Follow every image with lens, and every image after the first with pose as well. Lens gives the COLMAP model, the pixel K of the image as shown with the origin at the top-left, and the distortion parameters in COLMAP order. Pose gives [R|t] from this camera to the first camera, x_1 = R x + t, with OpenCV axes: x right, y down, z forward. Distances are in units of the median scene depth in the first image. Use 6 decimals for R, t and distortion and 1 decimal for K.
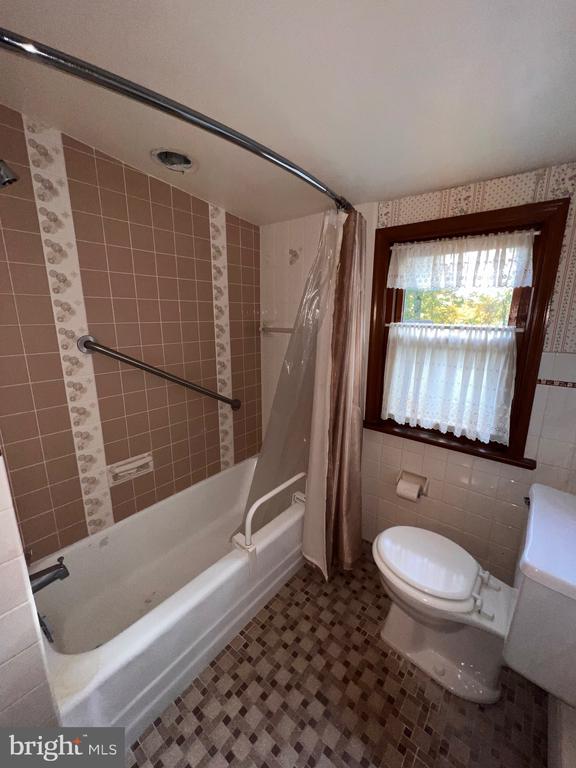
lens RADIAL K [[305.0, 0, 286.1], [0, 305.0, 382.8], [0, 0, 1]] dist [-0.007883, -0.000117]
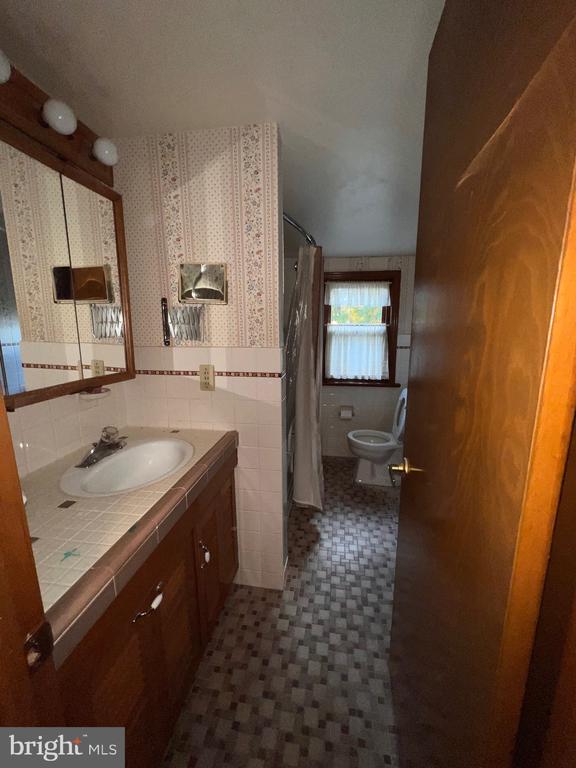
lens RADIAL K [[305.0, 0, 289.7], [0, 305.0, 383.4], [0, 0, 1]] dist [-0.007883, -0.000117]
pose [[0.860978, -0.106229, 0.497426, -0.940044], [0.120864, 0.992665, 0.002793, 0.143912], [-0.494074, 0.057716, 0.867502, -0.519028]]
